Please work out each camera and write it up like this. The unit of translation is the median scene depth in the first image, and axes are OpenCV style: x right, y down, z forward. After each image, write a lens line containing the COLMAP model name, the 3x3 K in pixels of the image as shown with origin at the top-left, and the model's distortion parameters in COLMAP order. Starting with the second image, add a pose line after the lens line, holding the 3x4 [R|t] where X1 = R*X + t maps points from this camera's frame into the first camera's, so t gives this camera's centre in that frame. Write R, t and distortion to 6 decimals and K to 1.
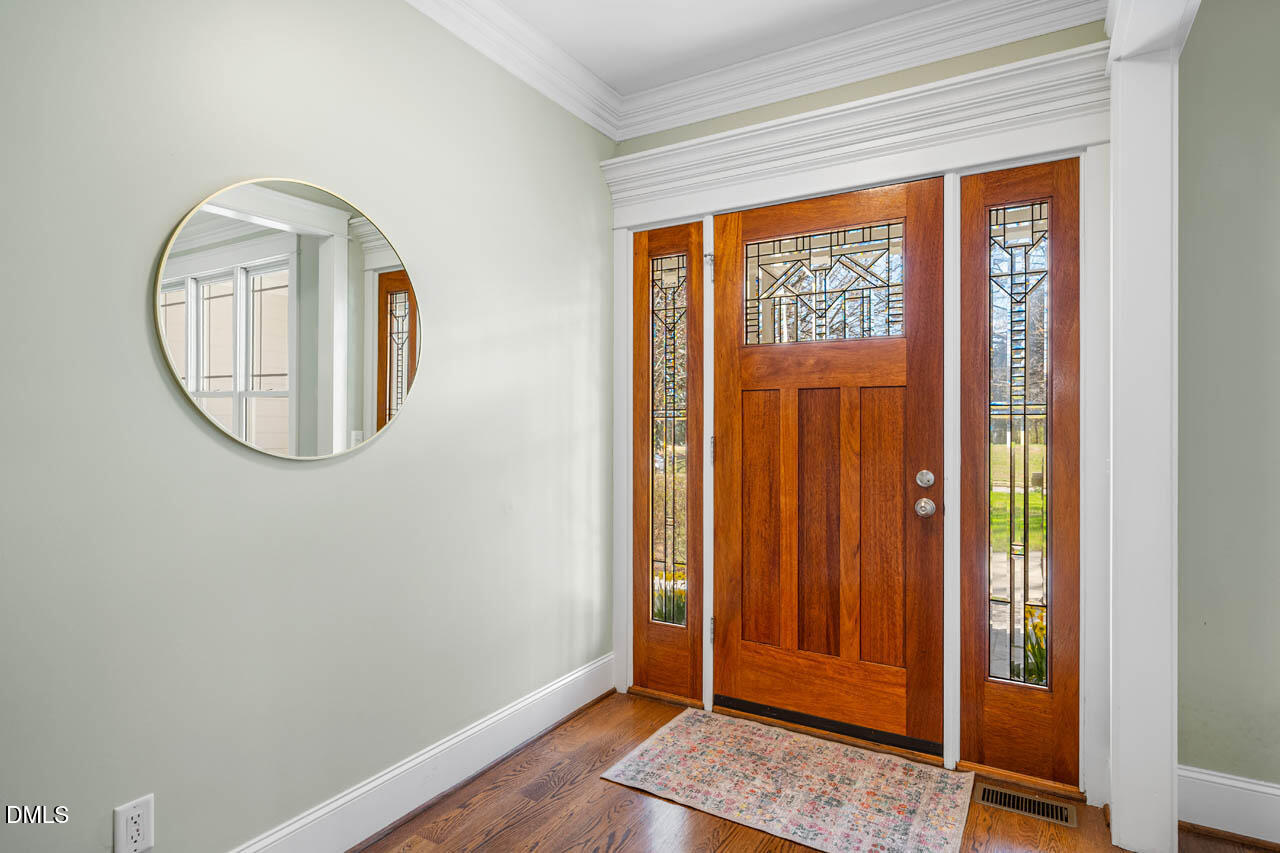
lens RADIAL K [[688.7, 0, 640.0], [0, 688.7, 424.8], [0, 0, 1]] dist [0.005232, 0.000373]
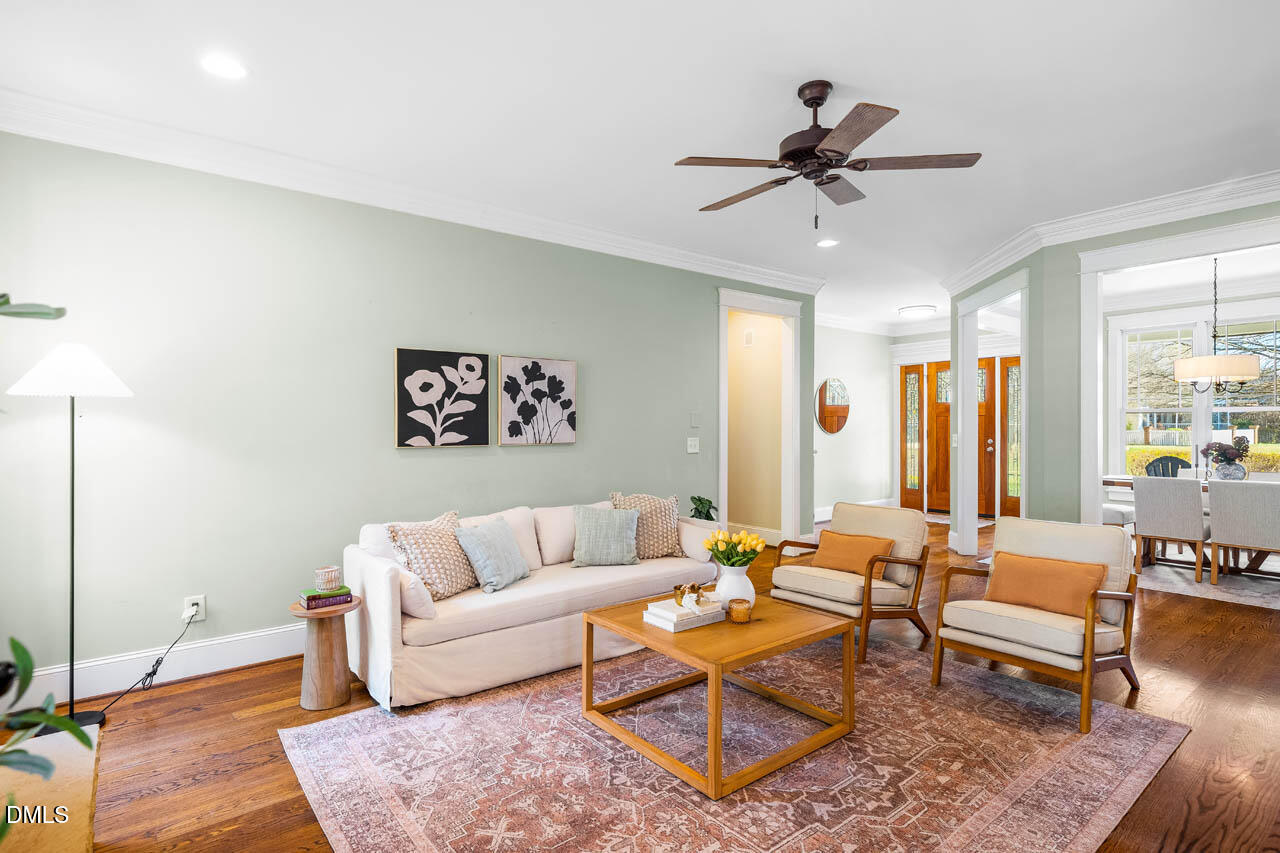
lens RADIAL K [[634.4, 0, 640.4], [0, 634.4, 430.0], [0, 0, 1]] dist [0.000637, 0.000092]
pose [[0.935879, -0.001598, -0.352319, -0.105494], [0.002342, 0.999996, 0.001684, 0.007265], [0.352315, -0.002401, 0.935878, -2.281853]]
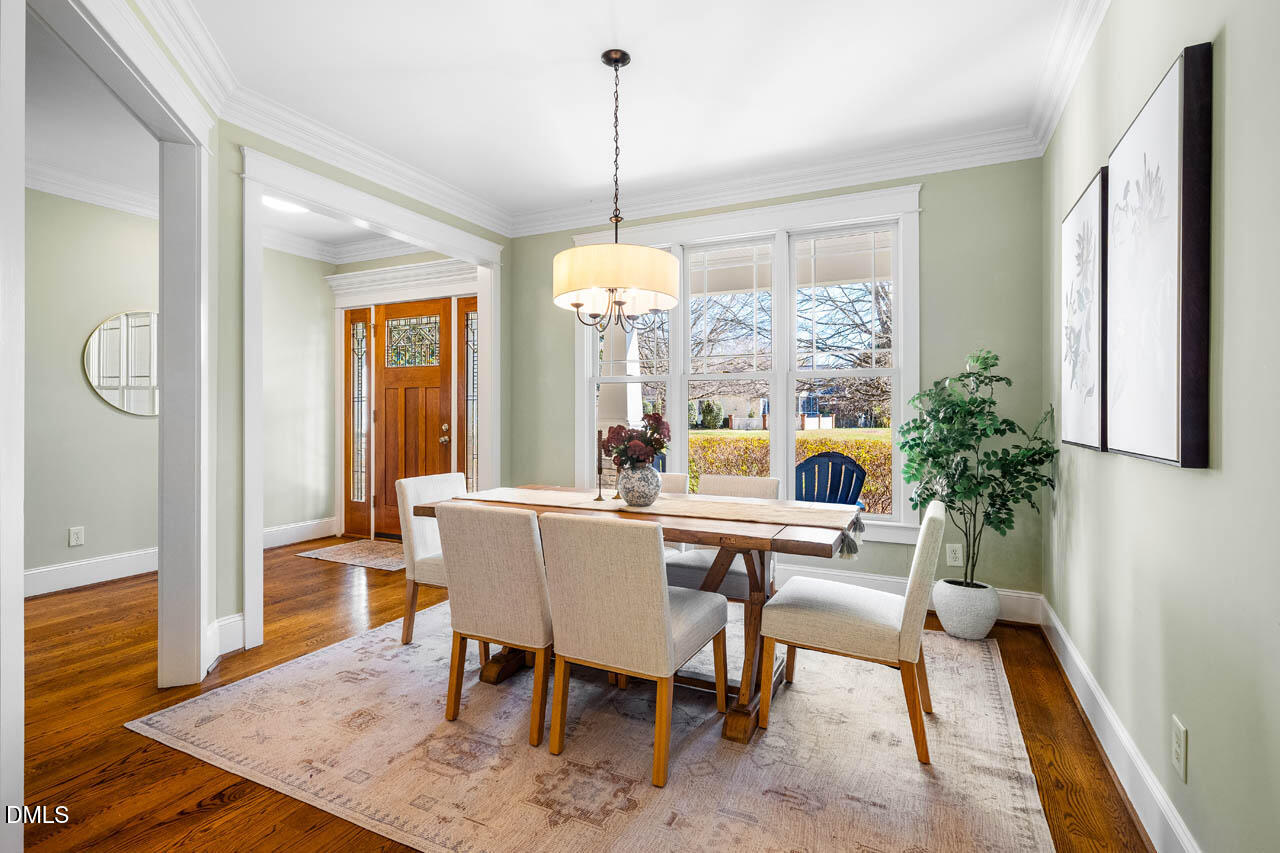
lens RADIAL K [[616.1, 0, 638.7], [0, 616.1, 419.9], [0, 0, 1]] dist [-0.002439, -0.000337]
pose [[0.995591, 0.000462, 0.093797, 0.725392], [-0.000975, 0.999985, 0.005426, 0.035063], [-0.093793, -0.005494, 0.995577, -0.942109]]
